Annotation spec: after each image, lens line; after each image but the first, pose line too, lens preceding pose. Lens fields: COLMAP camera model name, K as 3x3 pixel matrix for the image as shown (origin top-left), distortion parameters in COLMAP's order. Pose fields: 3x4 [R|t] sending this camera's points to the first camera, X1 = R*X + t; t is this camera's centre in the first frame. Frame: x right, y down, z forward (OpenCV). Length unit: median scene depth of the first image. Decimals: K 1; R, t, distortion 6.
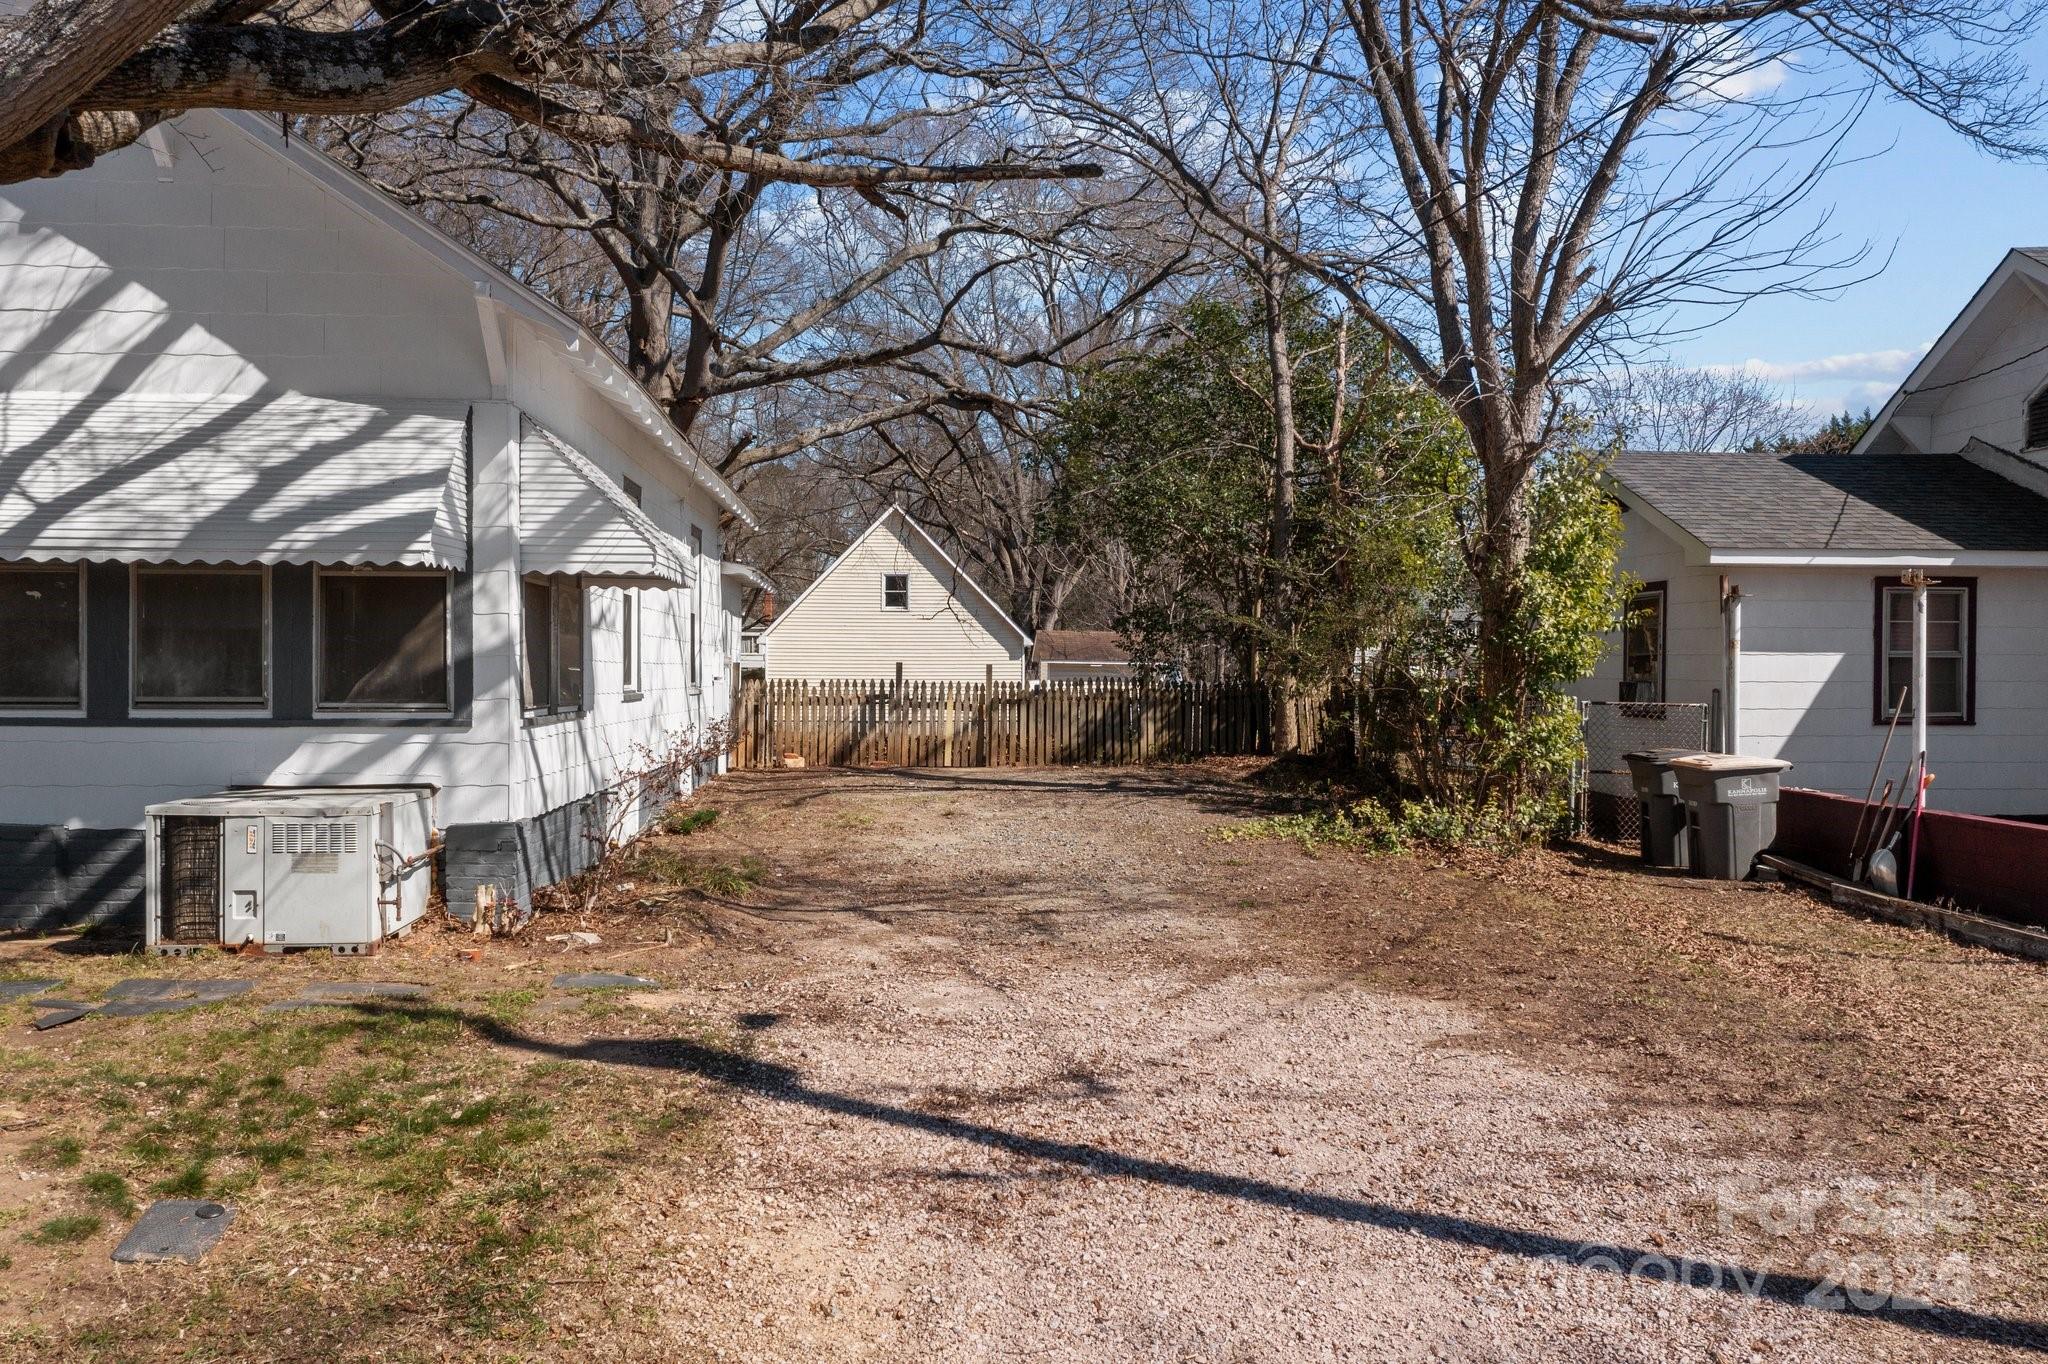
lens RADIAL K [[1619.9, 0, 1008.0], [0, 1619.9, 672.0], [0, 0, 1]] dist [0.005955, 0.007642]
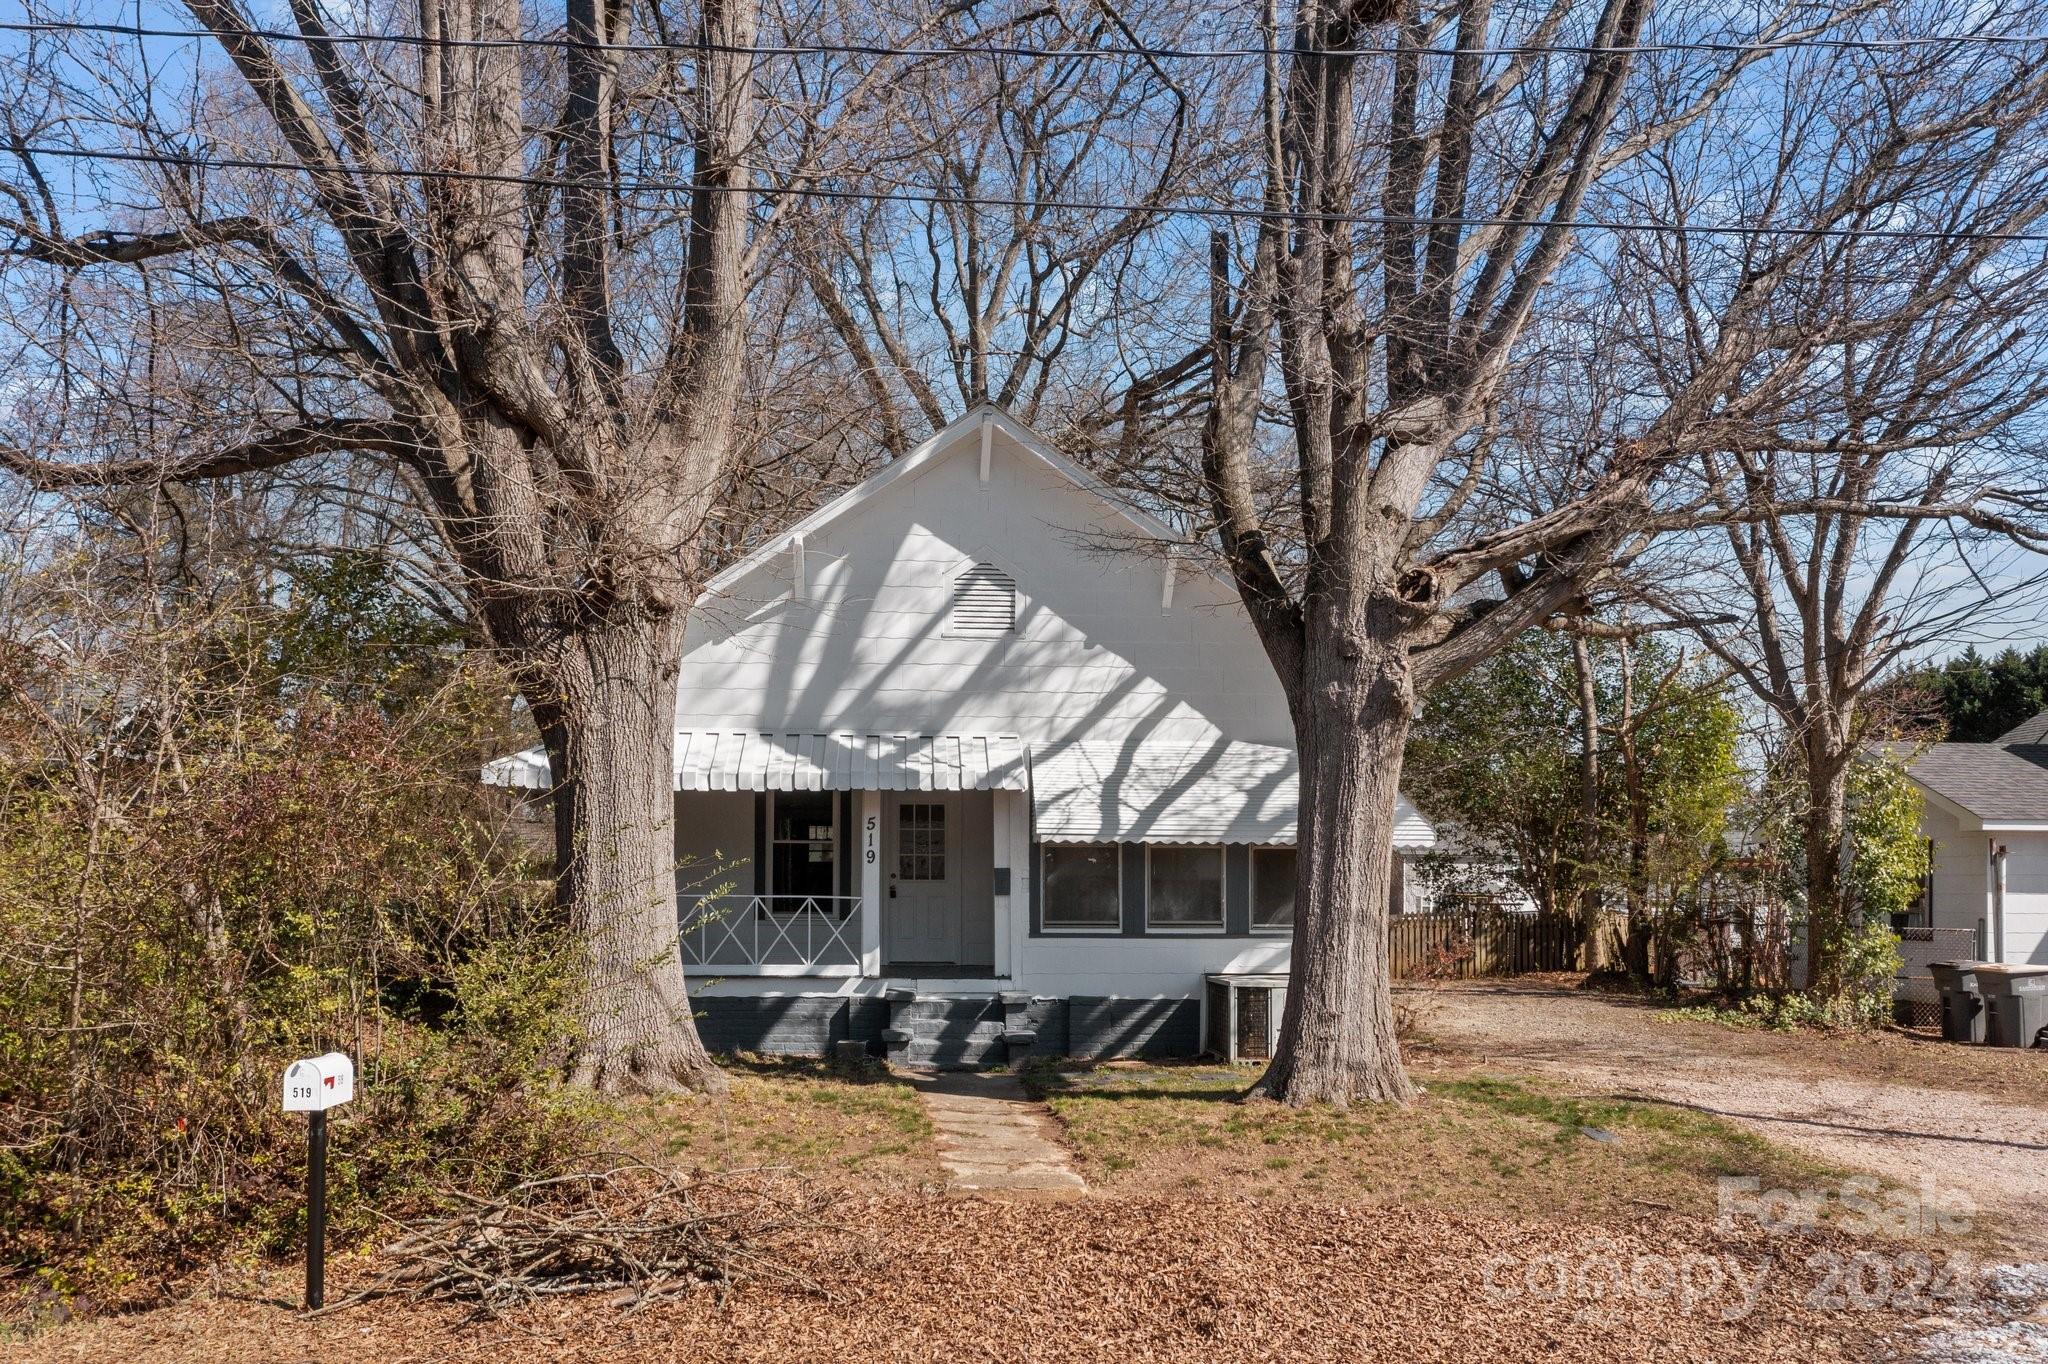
lens RADIAL K [[1619.9, 0, 992.4], [0, 1619.9, 880.4], [0, 0, 1]] dist [0.005955, 0.007642]
pose [[0.999984, -0.000349, -0.005712, -0.666192], [0.000257, 0.999870, -0.016128, 0.000096], [0.005717, 0.016126, 0.999854, -0.669422]]
